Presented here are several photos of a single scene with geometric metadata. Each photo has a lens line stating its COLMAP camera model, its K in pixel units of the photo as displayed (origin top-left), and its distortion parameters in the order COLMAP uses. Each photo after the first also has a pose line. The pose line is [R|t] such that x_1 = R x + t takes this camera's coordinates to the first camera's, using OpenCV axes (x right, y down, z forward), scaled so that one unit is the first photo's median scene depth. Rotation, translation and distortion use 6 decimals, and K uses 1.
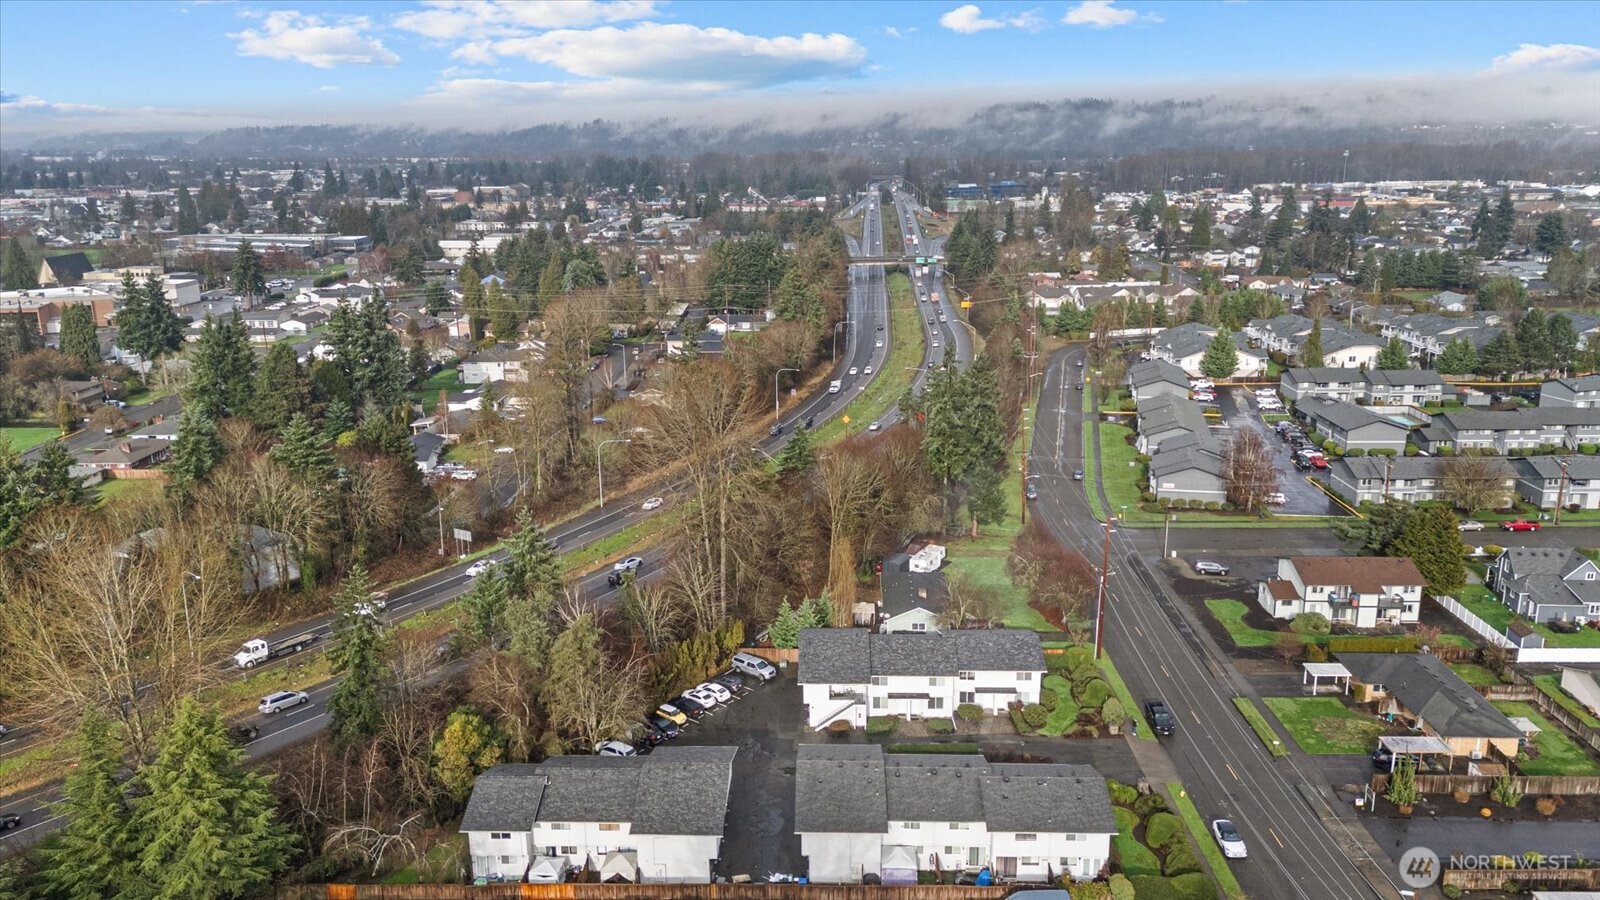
lens RADIAL K [[1186.5, 0, 808.1], [0, 1186.5, 442.8], [0, 0, 1]] dist [0.101946, -0.141830]
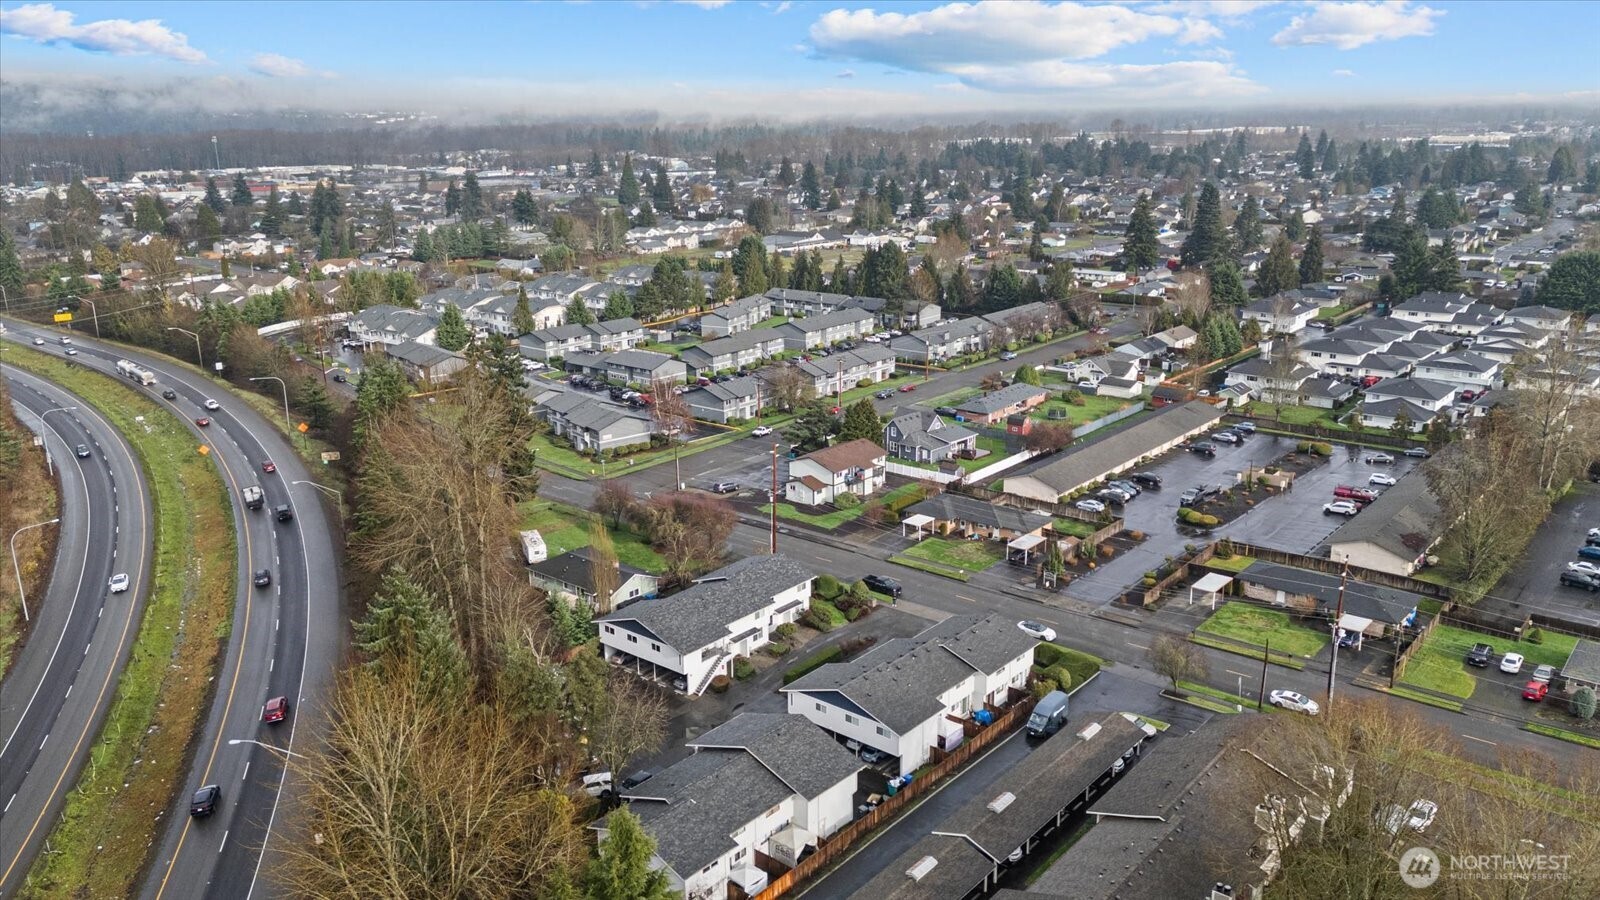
lens RADIAL K [[1186.5, 0, 808.1], [0, 1186.5, 442.8], [0, 0, 1]] dist [0.101946, -0.141830]
pose [[0.633150, -0.202494, 0.747072, -0.547726], [0.194894, 0.975783, 0.099312, -0.043054], [-0.749091, 0.082721, 0.657282, 0.208129]]
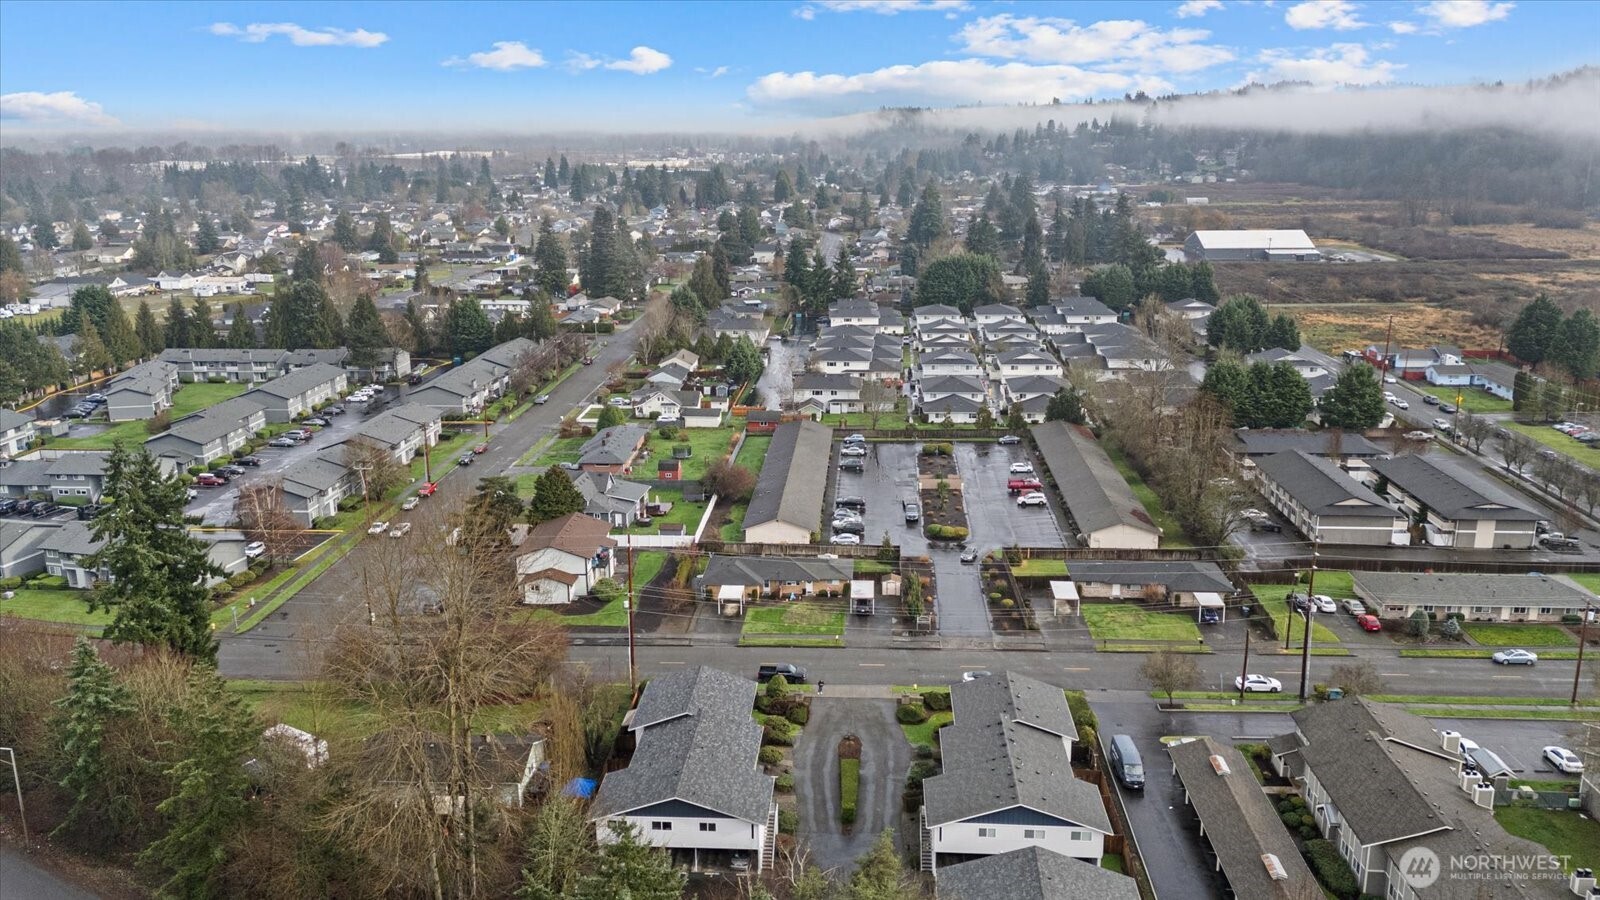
lens RADIAL K [[1186.5, 0, 808.1], [0, 1186.5, 442.8], [0, 0, 1]] dist [0.101946, -0.141830]
pose [[0.058524, -0.242350, 0.968422, -0.592041], [0.250244, 0.942673, 0.220783, -0.168665], [-0.966412, 0.229421, 0.115816, 0.692453]]
